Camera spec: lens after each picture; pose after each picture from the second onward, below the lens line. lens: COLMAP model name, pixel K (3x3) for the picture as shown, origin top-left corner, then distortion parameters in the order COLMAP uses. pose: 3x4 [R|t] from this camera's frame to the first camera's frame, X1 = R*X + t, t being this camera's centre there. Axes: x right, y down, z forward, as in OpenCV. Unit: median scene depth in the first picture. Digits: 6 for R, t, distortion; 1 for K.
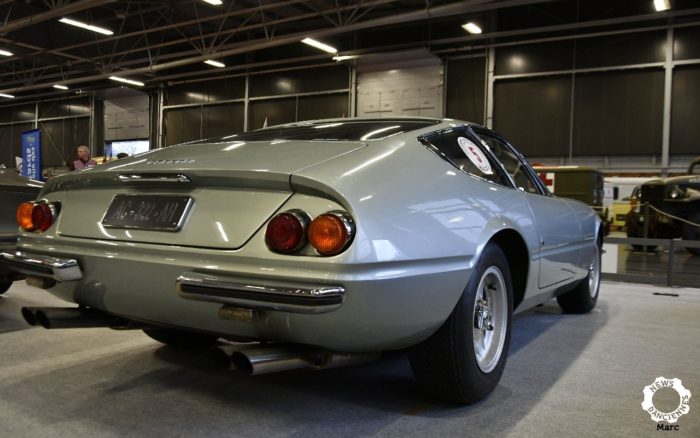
lens RADIAL K [[618.5, 0, 350.9], [0, 618.5, 236.3], [0, 0, 1]] dist [-0.091832, 0.096644]
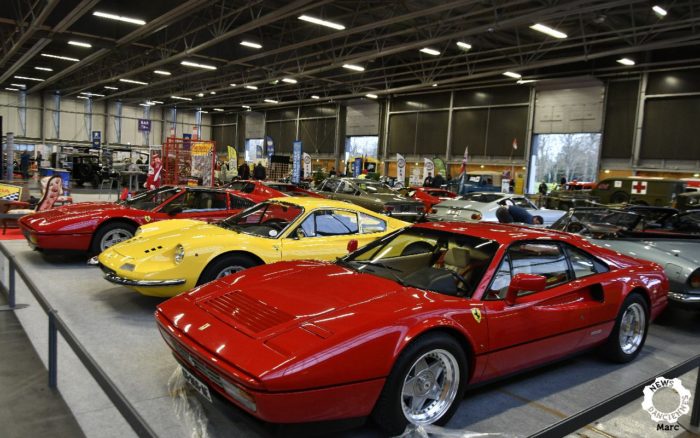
lens RADIAL K [[541.5, 0, 350.0], [0, 541.5, 219.0], [0, 0, 1]] dist [-0.006516, -0.000941]
pose [[0.944047, 0.055891, -0.325040, 0.025013], [-0.048800, 0.998360, 0.029935, -0.004239], [0.326180, -0.012399, 0.945227, -0.232329]]
